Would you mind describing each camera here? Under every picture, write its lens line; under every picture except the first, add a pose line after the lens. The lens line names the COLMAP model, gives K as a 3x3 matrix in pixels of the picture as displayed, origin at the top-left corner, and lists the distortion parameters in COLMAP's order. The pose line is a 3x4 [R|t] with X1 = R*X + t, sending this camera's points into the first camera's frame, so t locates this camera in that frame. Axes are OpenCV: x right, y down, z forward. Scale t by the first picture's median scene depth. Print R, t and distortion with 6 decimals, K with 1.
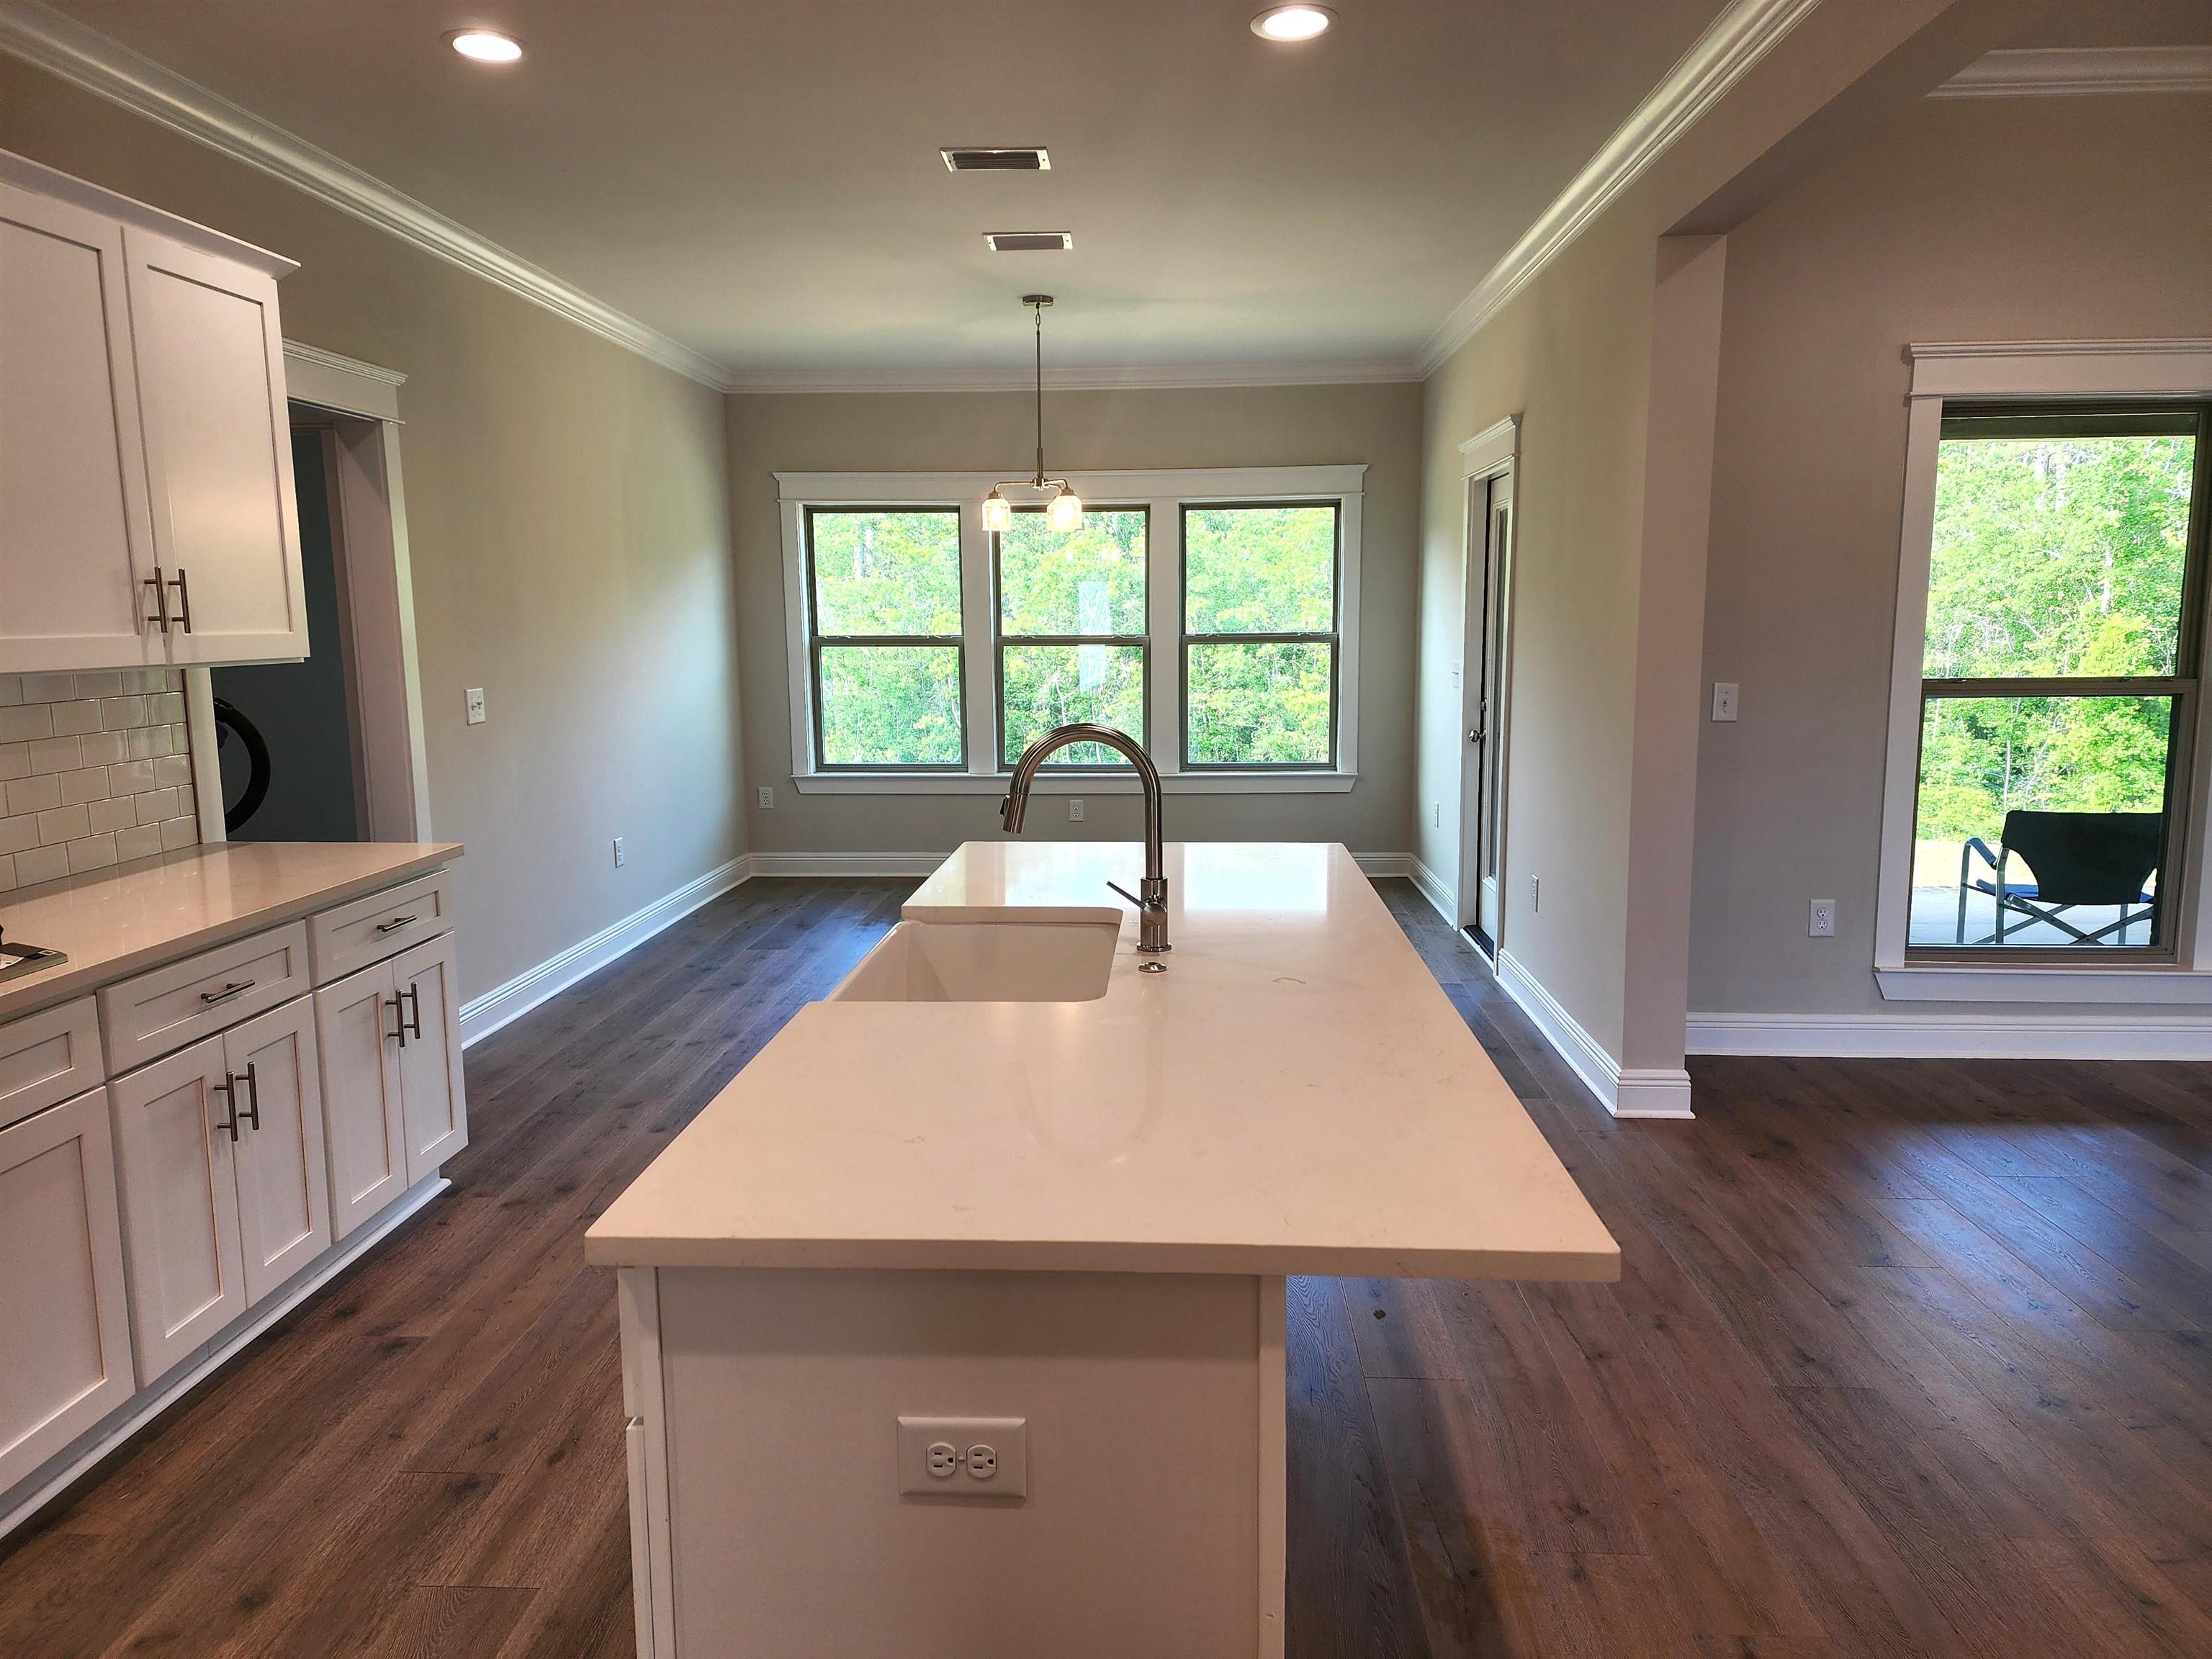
lens RADIAL K [[1454.9, 0, 1102.8], [0, 1454.9, 839.6], [0, 0, 1]] dist [0.118563, -0.127026]
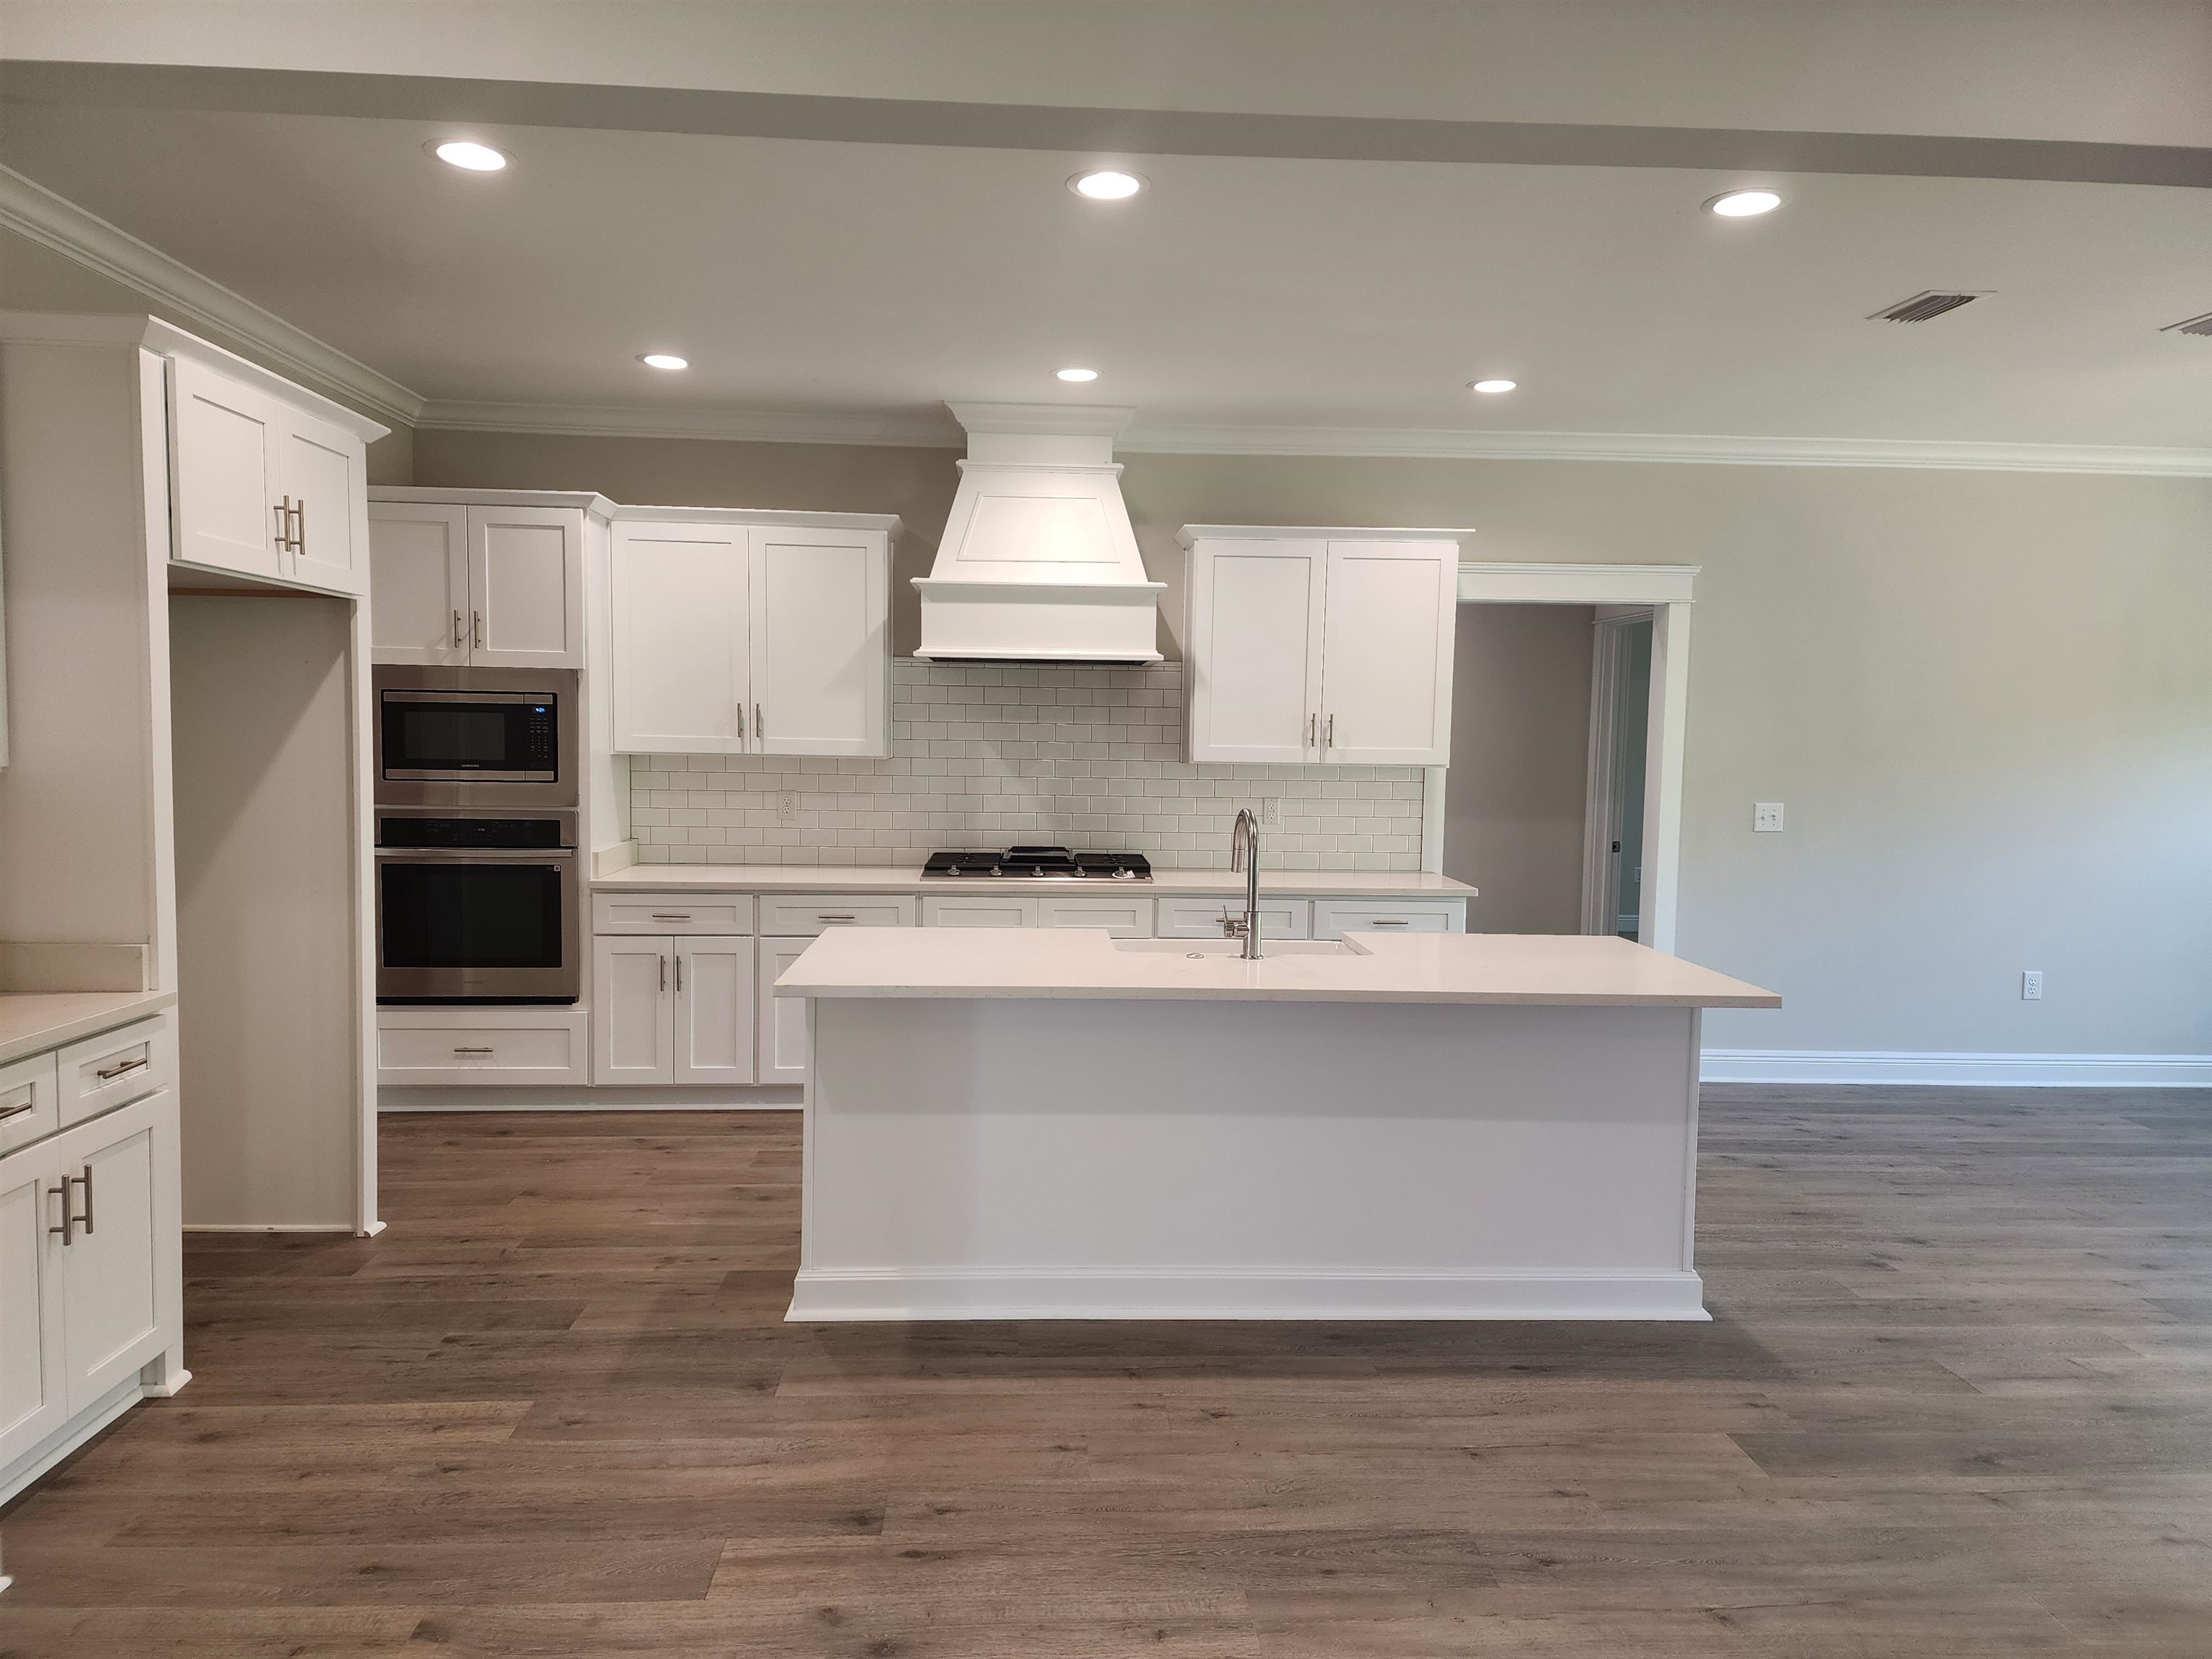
lens RADIAL K [[1479.1, 0, 1106.0], [0, 1479.1, 829.5], [0, 0, 1]] dist [0.084762, -0.085984]
pose [[0.108907, 0.075416, -0.991187, 0.529845], [-0.170246, 0.983801, 0.056148, -0.039899], [0.979365, 0.162631, 0.119982, 0.220869]]
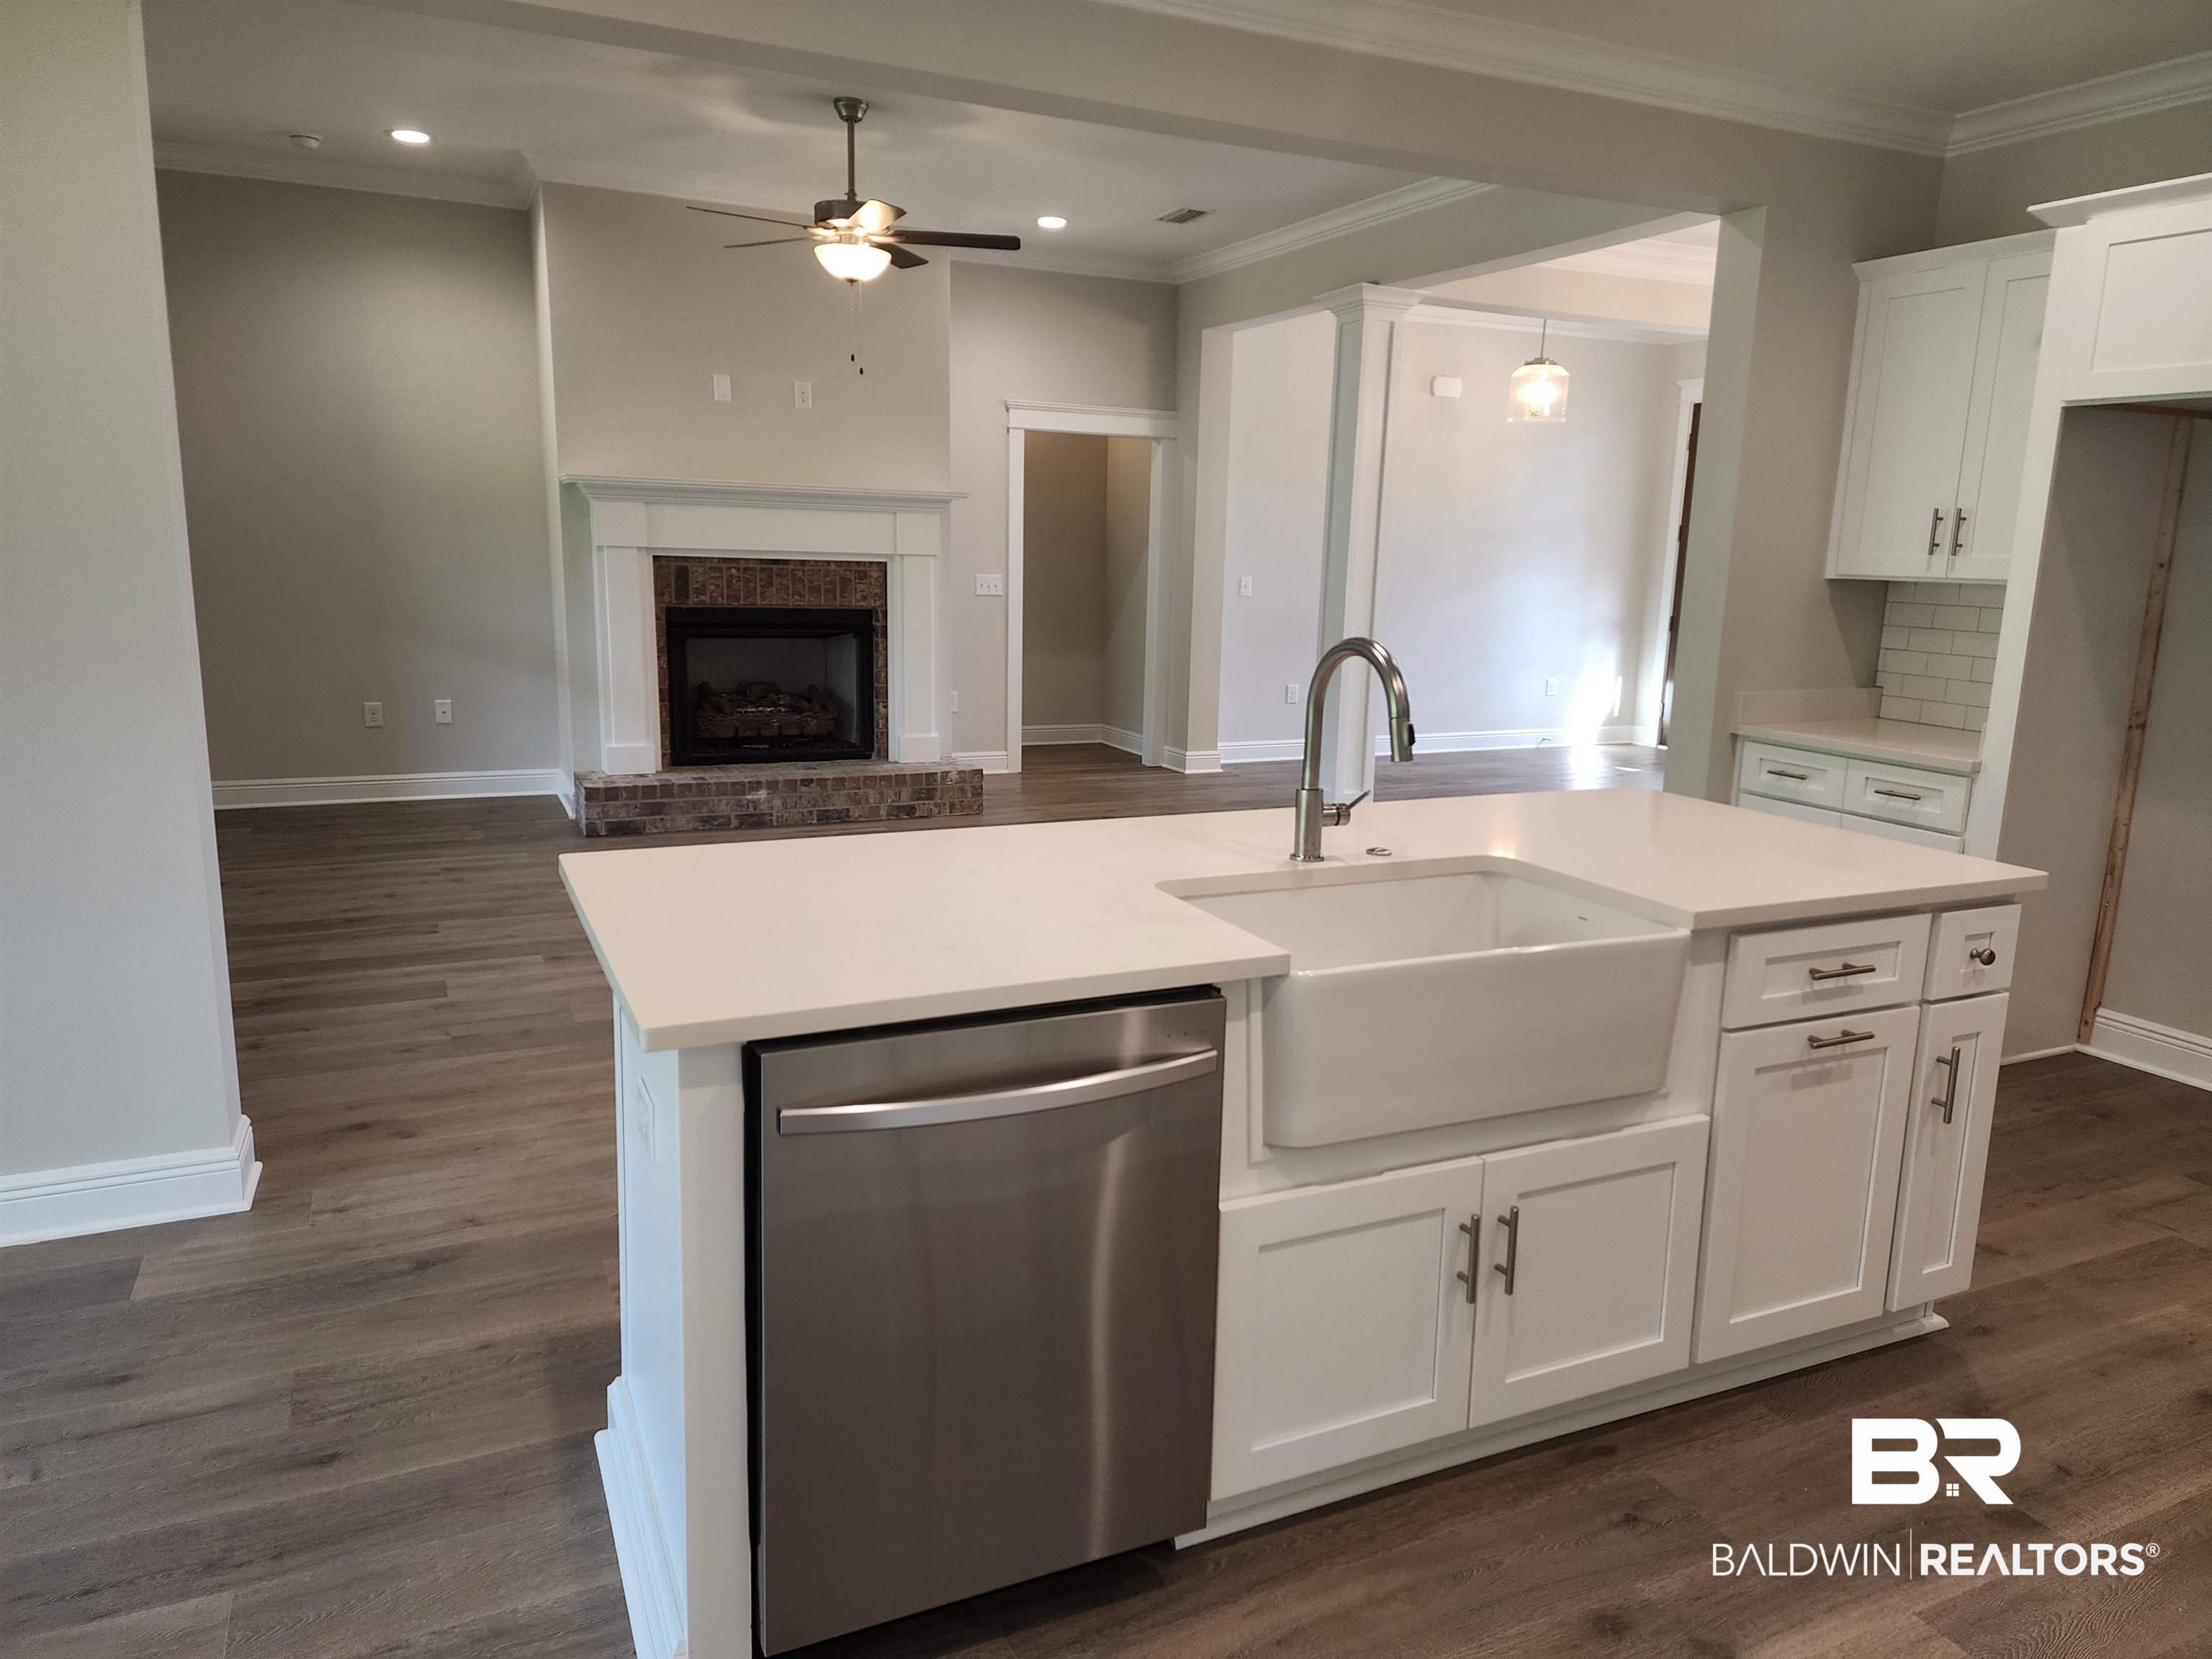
lens RADIAL K [[1479.1, 0, 1106.0], [0, 1479.1, 829.5], [0, 0, 1]] dist [0.084762, -0.085984]
pose [[-0.469019, -0.177196, 0.865230, -0.261593], [0.112909, 0.959598, 0.257728, -0.075843], [-0.875941, 0.218572, -0.430063, 0.532502]]
